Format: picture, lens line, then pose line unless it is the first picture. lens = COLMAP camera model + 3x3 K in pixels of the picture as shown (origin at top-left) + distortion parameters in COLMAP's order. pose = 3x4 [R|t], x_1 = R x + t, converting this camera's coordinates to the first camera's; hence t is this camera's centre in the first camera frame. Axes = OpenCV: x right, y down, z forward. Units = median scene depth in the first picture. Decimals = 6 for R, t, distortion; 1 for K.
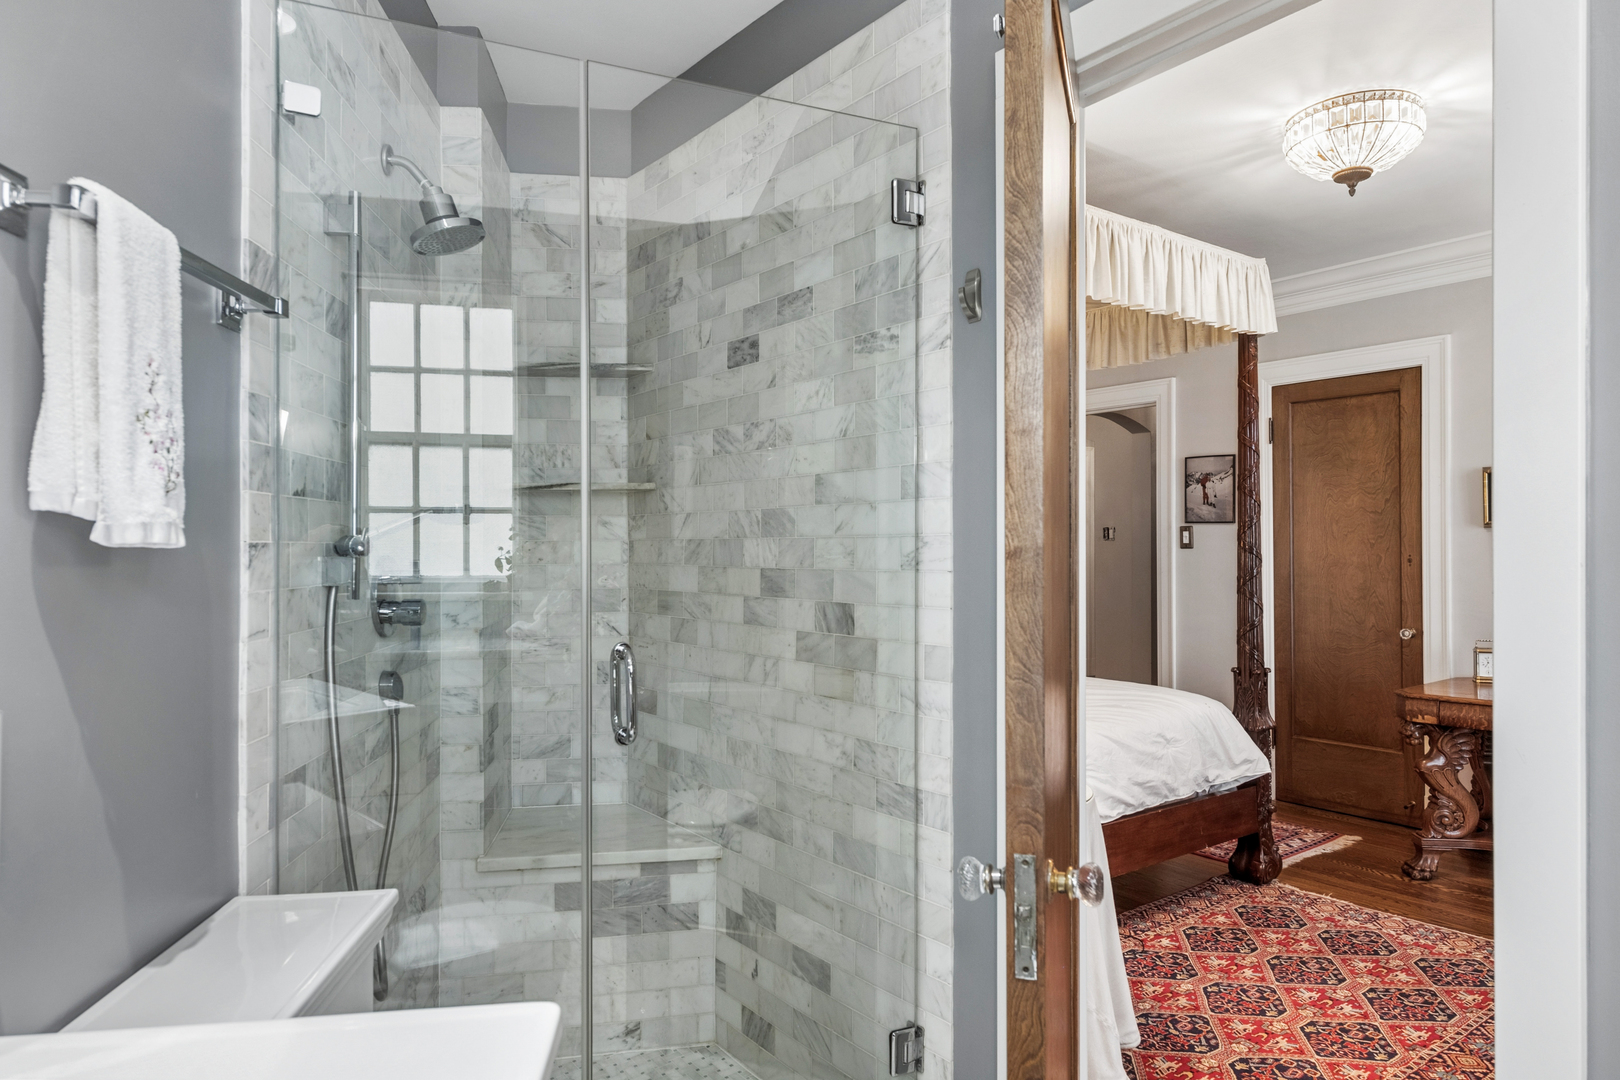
lens RADIAL K [[968.7, 0, 810.0], [0, 968.7, 540.0], [0, 0, 1]] dist [0.004829, -0.001283]
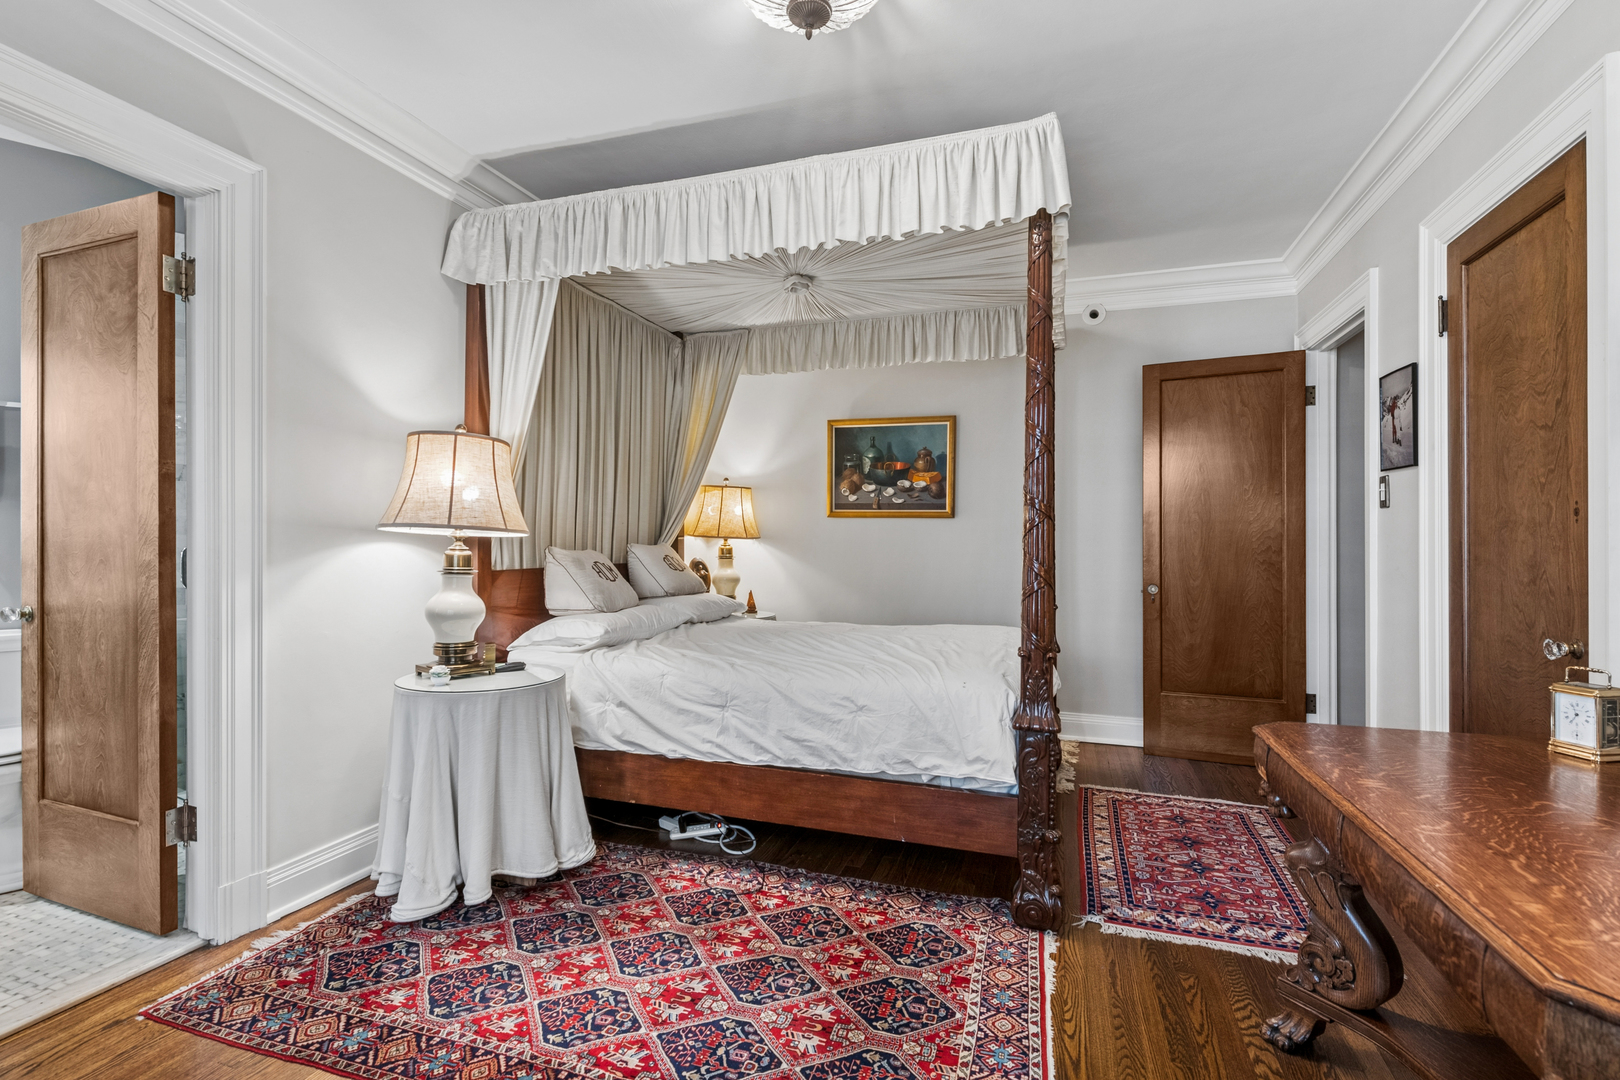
lens RADIAL K [[723.2, 0, 818.4], [0, 723.2, 540.0], [0, 0, 1]] dist [0.003863, -0.006373]
pose [[0.585813, 0.007499, -0.810411, 0.964830], [0.001247, 0.999948, 0.010154, 0.044298], [0.810445, -0.006959, 0.585773, 0.608494]]
